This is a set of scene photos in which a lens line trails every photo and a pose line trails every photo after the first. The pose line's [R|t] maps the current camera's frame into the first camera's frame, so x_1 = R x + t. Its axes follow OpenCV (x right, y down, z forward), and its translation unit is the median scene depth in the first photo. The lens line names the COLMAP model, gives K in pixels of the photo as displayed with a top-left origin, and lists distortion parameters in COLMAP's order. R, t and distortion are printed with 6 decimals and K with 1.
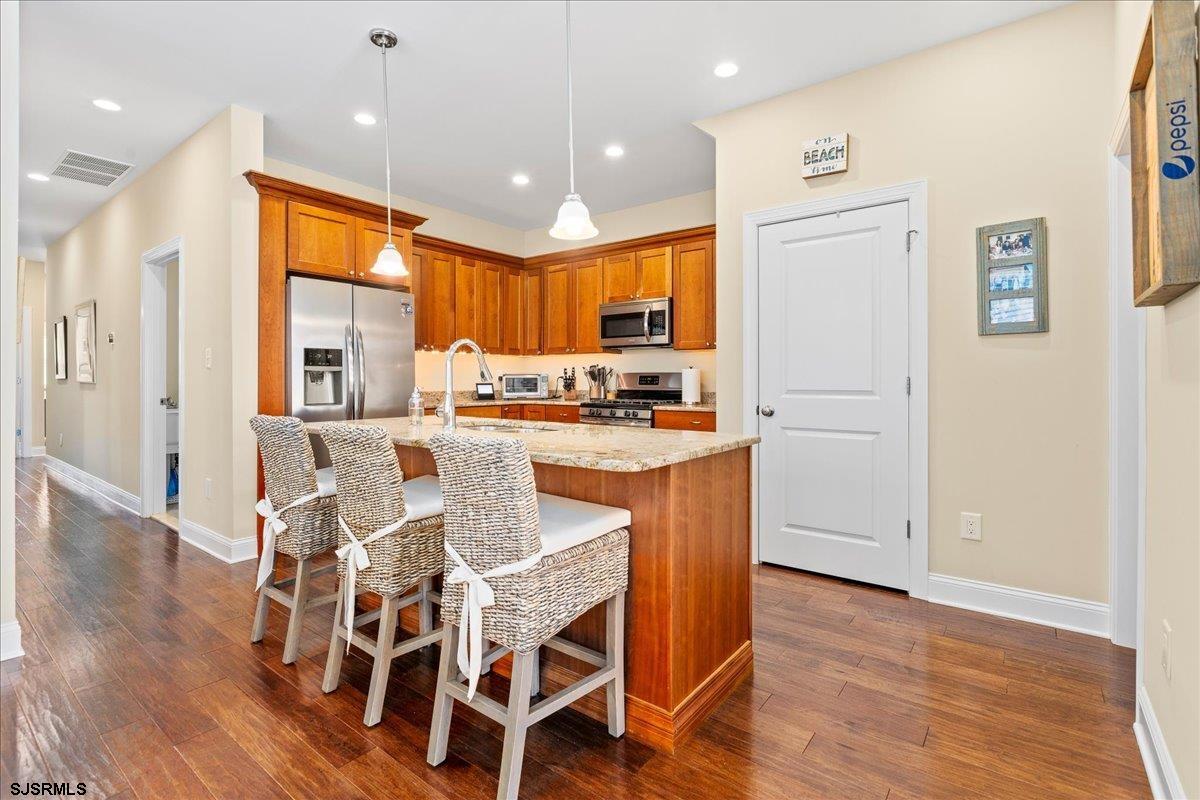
lens RADIAL K [[555.7, 0, 599.3], [0, 555.7, 375.2], [0, 0, 1]] dist [0.015828, -0.000144]
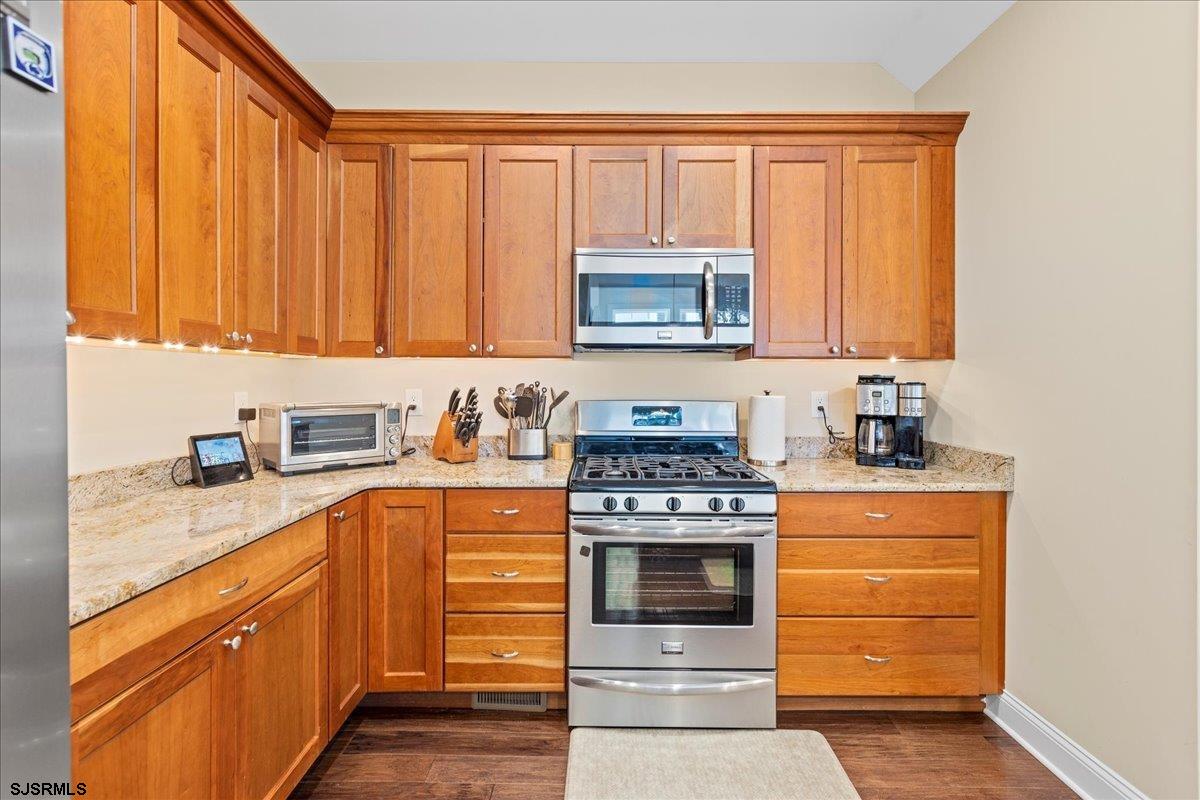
lens RADIAL K [[555.7, 0, 599.3], [0, 555.7, 375.2], [0, 0, 1]] dist [0.015828, -0.000144]
pose [[0.792987, 0.006764, 0.609201, -0.246948], [-0.008463, 0.999964, -0.000087, -0.025885], [-0.609180, -0.005086, 0.793016, 0.620247]]
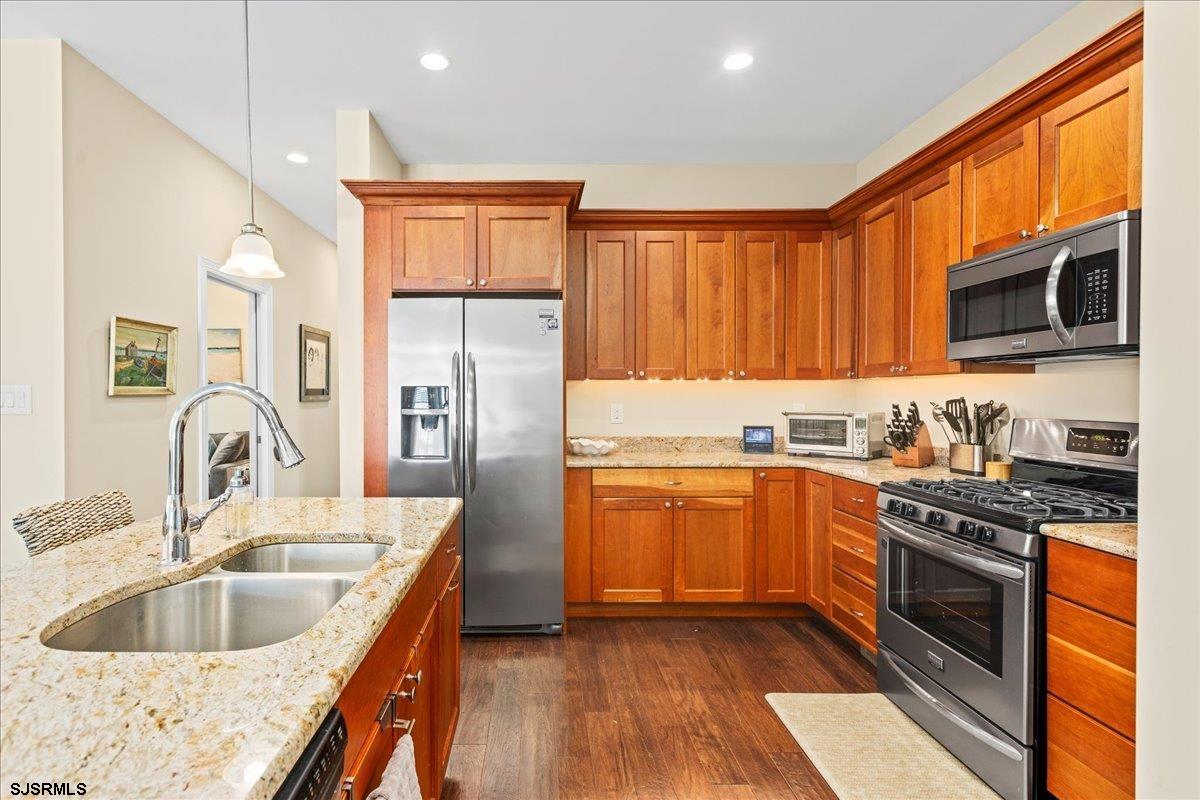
lens RADIAL K [[579.6, 0, 543.7], [0, 579.6, 399.9], [0, 0, 1]] dist [0.018523, -0.000249]
pose [[0.623285, 0.005553, -0.781975, 0.163513], [0.007306, 0.999890, 0.012923, -0.026944], [0.781961, -0.013768, 0.623176, 0.434456]]
